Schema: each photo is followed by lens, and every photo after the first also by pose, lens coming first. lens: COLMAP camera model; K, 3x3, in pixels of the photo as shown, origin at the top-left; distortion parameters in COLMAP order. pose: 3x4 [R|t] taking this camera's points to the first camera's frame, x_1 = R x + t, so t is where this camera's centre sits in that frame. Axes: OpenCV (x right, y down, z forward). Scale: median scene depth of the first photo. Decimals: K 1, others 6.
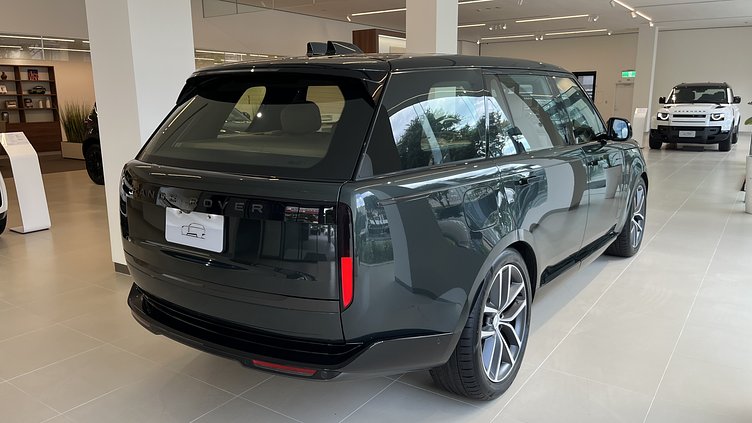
lens RADIAL K [[568.7, 0, 376.0], [0, 568.7, 211.5], [0, 0, 1]] dist [0.046395, -0.002058]
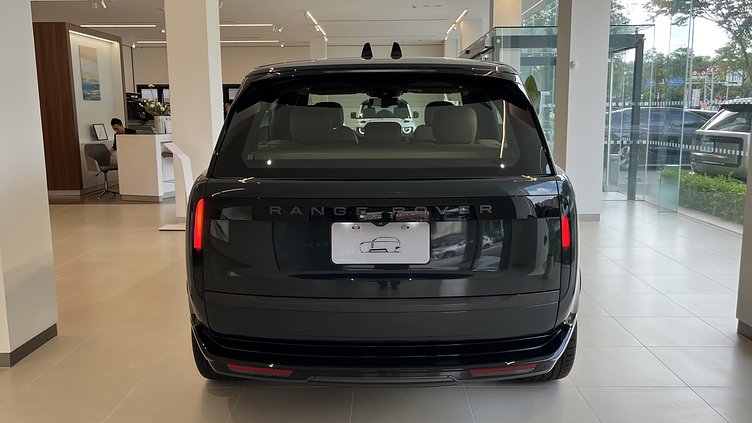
lens RADIAL K [[674.6, 0, 376.0], [0, 674.6, 211.5], [0, 0, 1]] dist [0.010608, 0.003730]
pose [[0.838499, -0.081698, 0.538743, -0.129982], [0.109860, 0.993740, -0.020290, 0.000139], [-0.533713, 0.076199, 0.842226, 0.015415]]
